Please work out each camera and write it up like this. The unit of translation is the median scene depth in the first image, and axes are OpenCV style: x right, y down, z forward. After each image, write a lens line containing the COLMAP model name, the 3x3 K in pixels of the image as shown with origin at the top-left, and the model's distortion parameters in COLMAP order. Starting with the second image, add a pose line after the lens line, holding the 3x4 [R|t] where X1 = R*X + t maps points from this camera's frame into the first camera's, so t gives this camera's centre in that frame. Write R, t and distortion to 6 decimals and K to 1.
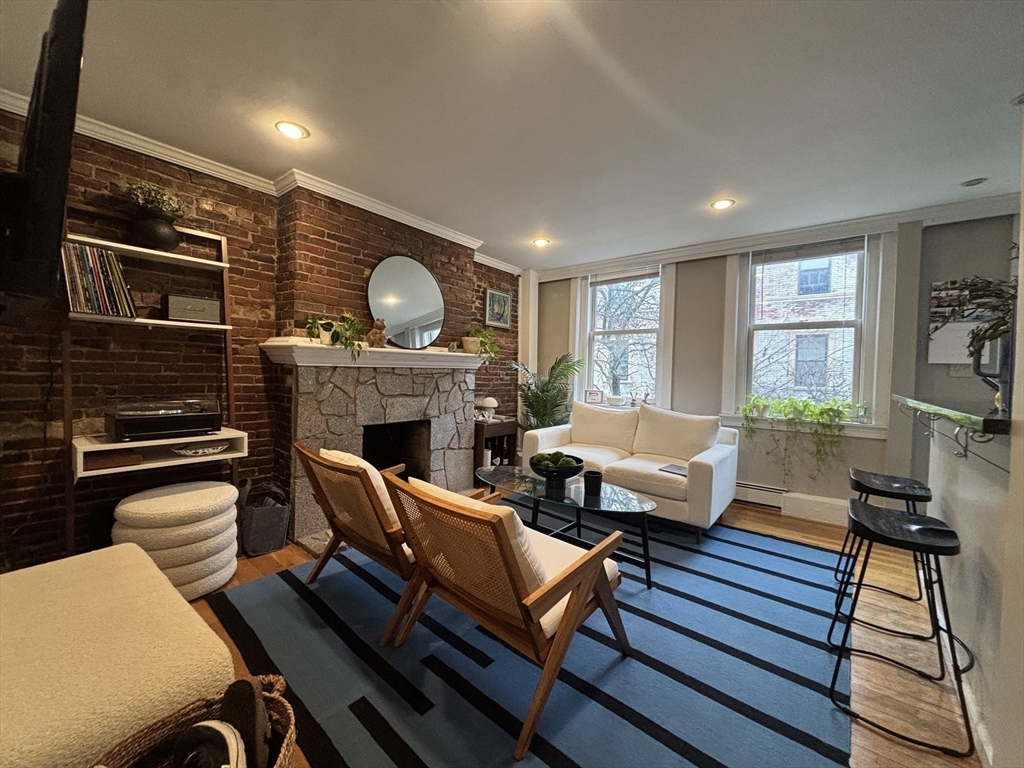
lens RADIAL K [[408.0, 0, 514.7], [0, 408.0, 389.0], [0, 0, 1]] dist [0.001335, -0.000798]
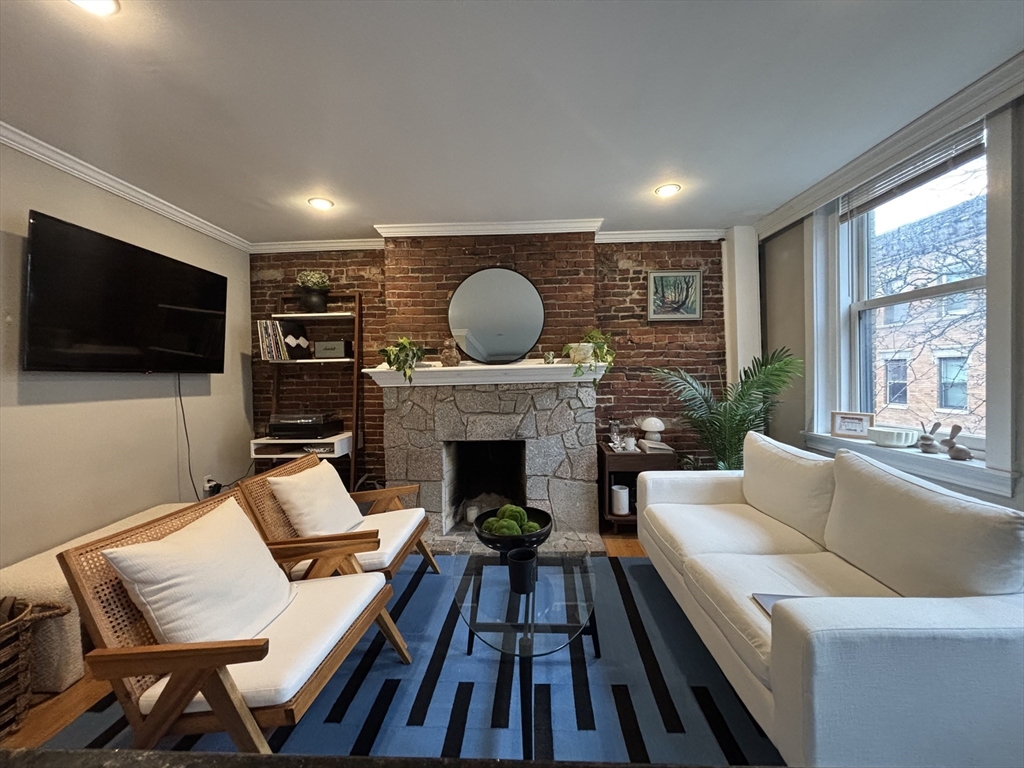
lens RADIAL K [[408.0, 0, 508.8], [0, 408.0, 384.8], [0, 0, 1]] dist [0.001335, -0.000798]
pose [[0.593406, -0.009107, -0.804852, 0.467433], [-0.001274, 0.999924, -0.012254, -0.034782], [0.804903, 0.008297, 0.593349, 0.417520]]
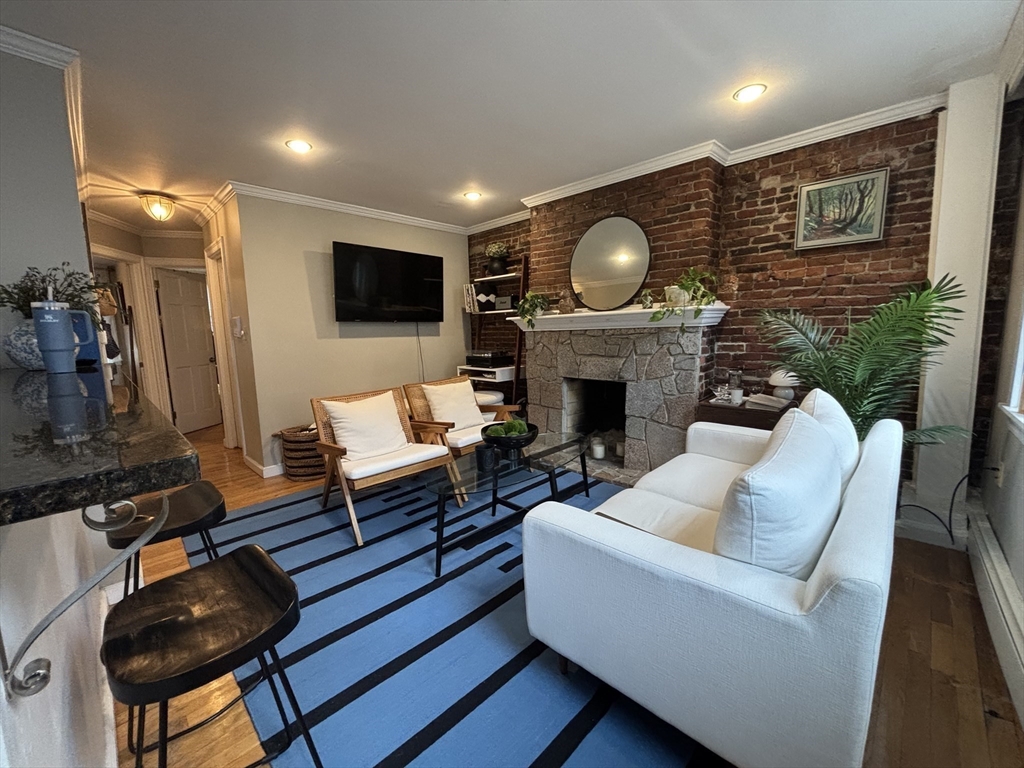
lens RADIAL K [[408.0, 0, 515.9], [0, 408.0, 387.6], [0, 0, 1]] dist [0.001335, -0.000798]
pose [[-0.090240, 0.128470, -0.987599, 0.724470], [-0.015472, 0.991345, 0.130371, -0.032780], [0.995800, 0.027045, -0.087472, 0.784574]]
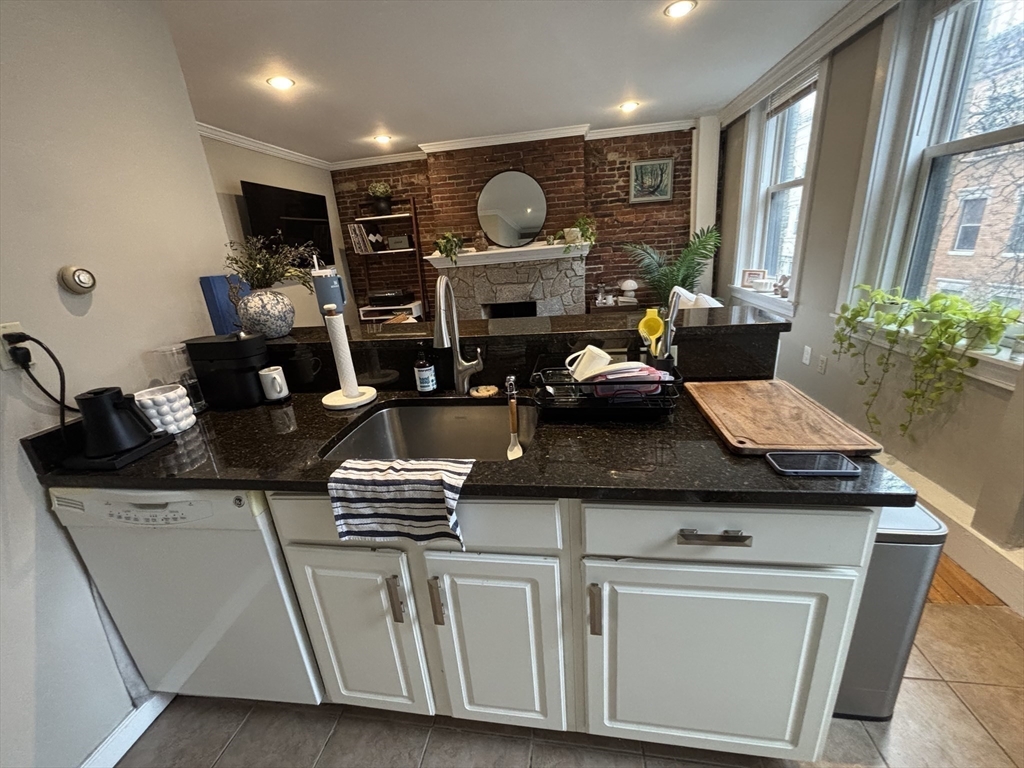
lens RADIAL K [[408.0, 0, 513.0], [0, 408.0, 383.6], [0, 0, 1]] dist [0.001335, -0.000798]
pose [[0.503339, 0.227728, -0.833541, 0.863521], [0.053850, 0.954505, 0.293293, -0.056997], [0.862410, -0.192512, 0.468176, 0.256688]]
